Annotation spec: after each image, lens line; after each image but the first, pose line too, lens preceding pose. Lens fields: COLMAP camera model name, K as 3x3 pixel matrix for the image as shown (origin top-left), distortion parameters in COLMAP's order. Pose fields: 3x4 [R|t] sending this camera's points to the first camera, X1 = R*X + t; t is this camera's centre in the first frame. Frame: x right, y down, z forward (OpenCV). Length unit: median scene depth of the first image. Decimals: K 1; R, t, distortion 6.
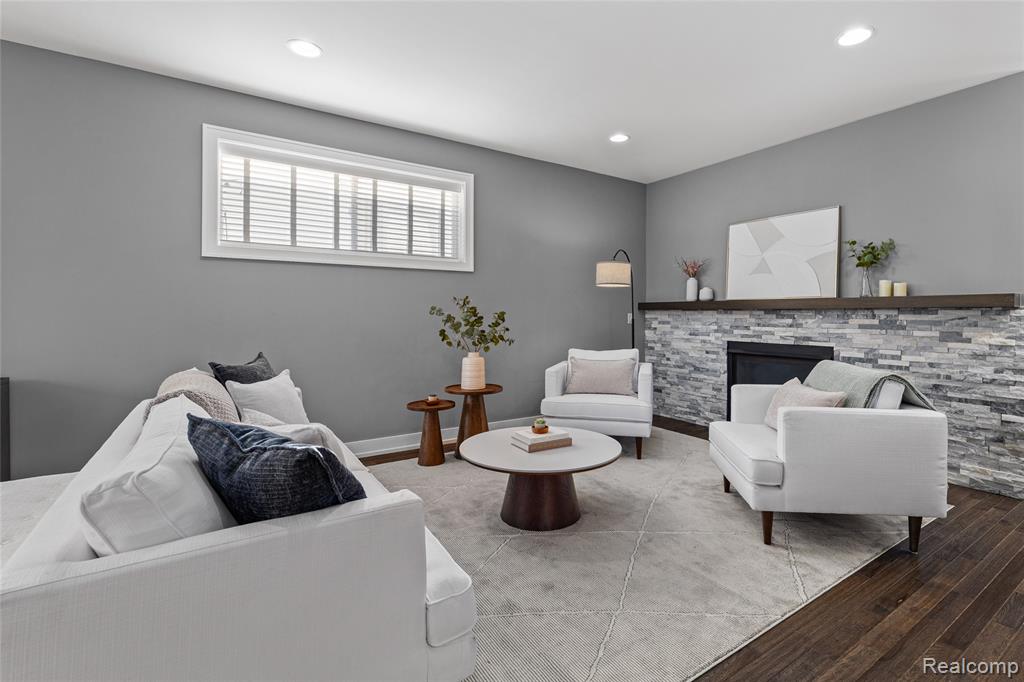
lens RADIAL K [[471.5, 0, 527.5], [0, 471.5, 316.0], [0, 0, 1]] dist [0.000083, -0.002006]
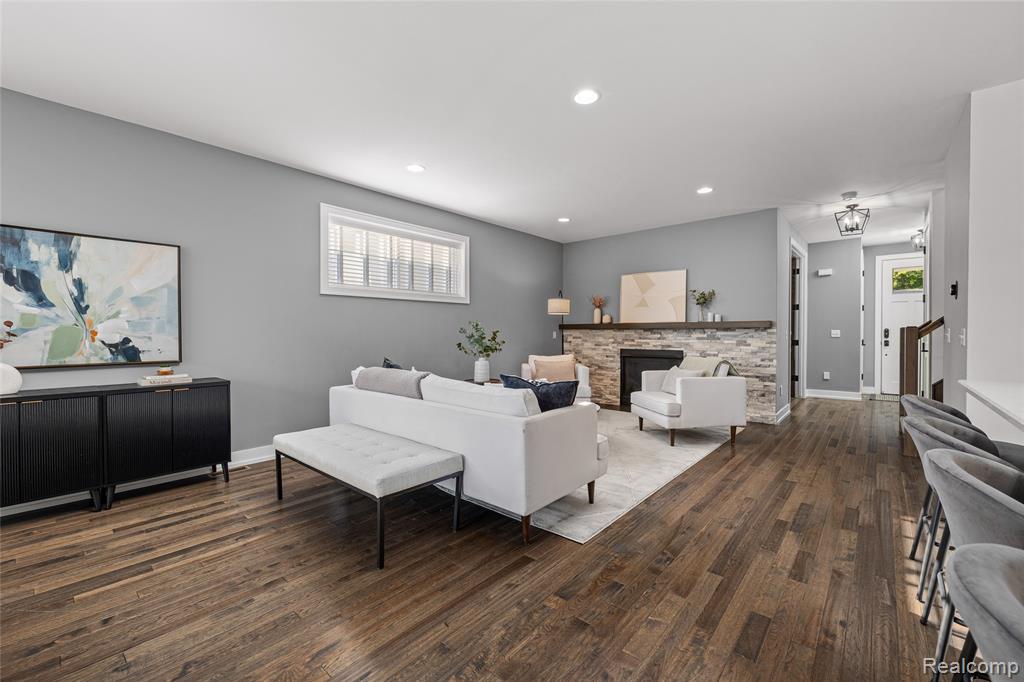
lens RADIAL K [[419.2, 0, 510.5], [0, 419.2, 337.7], [0, 0, 1]] dist [-0.001462, -0.000074]
pose [[0.964866, -0.008615, 0.262601, -0.346547], [0.006439, 0.999937, 0.009143, 0.000250], [-0.262664, -0.007130, 0.964861, -0.300843]]
